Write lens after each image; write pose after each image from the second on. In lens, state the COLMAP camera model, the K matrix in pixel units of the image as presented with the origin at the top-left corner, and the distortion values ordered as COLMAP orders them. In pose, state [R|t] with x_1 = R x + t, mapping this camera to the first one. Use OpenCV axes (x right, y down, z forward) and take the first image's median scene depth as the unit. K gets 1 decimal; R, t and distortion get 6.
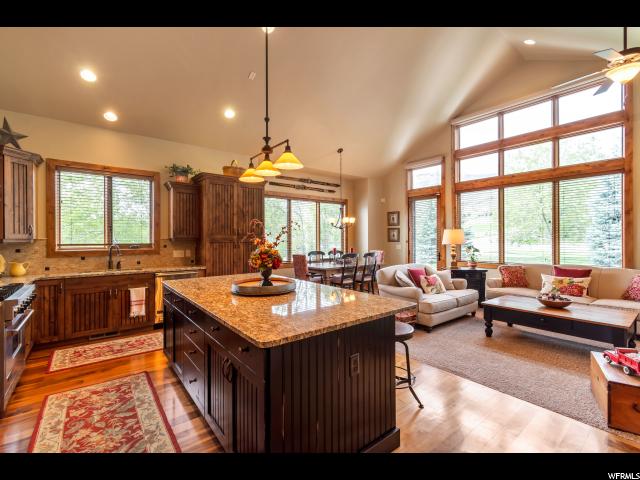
lens RADIAL K [[287.5, 0, 318.1], [0, 287.5, 239.3], [0, 0, 1]] dist [0.002449, -0.000936]
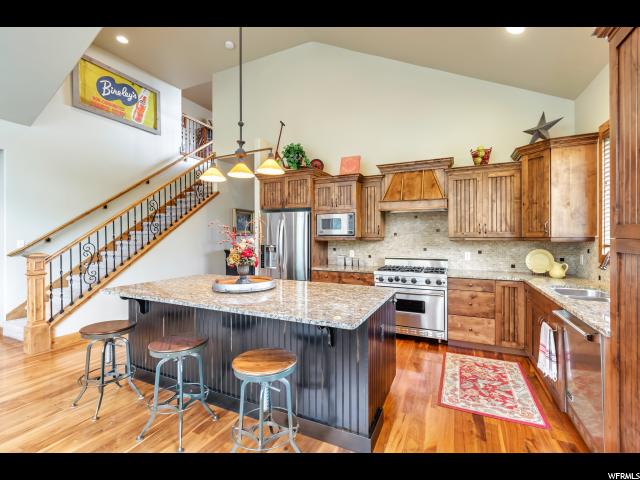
lens RADIAL K [[287.5, 0, 320.0], [0, 287.5, 235.6], [0, 0, 1]] dist [0.002449, -0.000936]
pose [[-0.897267, 0.003563, -0.441475, 0.016786], [0.002370, 0.999992, 0.003253, -0.007359], [0.441483, 0.001872, -0.897268, 1.117837]]
